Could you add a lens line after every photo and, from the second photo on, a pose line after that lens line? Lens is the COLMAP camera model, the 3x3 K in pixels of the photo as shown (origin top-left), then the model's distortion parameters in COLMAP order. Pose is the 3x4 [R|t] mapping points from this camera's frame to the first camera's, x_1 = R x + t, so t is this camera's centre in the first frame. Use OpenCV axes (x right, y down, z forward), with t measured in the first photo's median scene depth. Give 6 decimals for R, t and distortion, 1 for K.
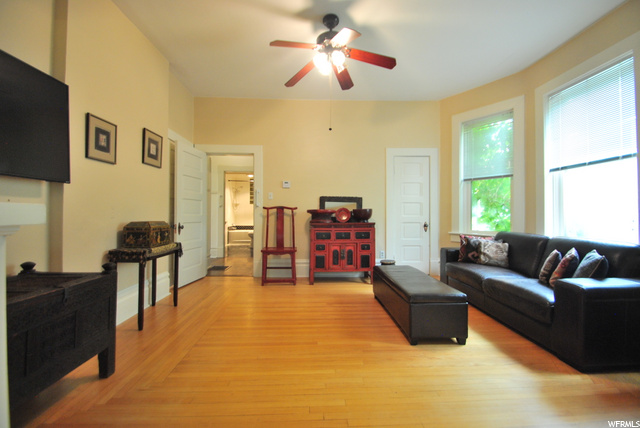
lens RADIAL K [[280.4, 0, 320.5], [0, 280.4, 211.2], [0, 0, 1]] dist [-0.012131, -0.000524]
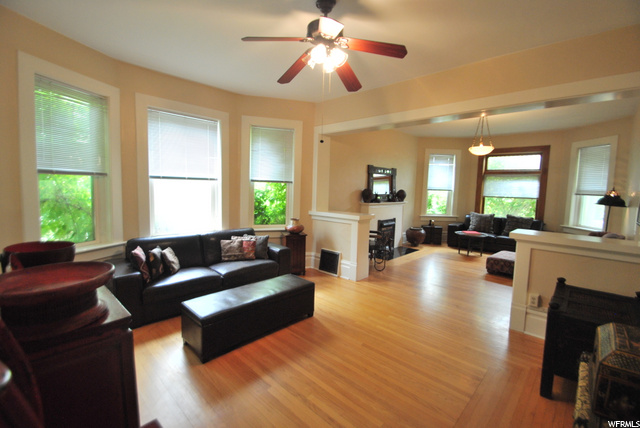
lens RADIAL K [[280.4, 0, 320.5], [0, 280.4, 211.2], [0, 0, 1]] dist [-0.012131, -0.000524]
pose [[-0.686098, -0.080317, 0.723062, -0.606605], [-0.031370, 0.996229, 0.080893, -0.157308], [-0.726833, 0.032818, -0.686030, 1.655274]]
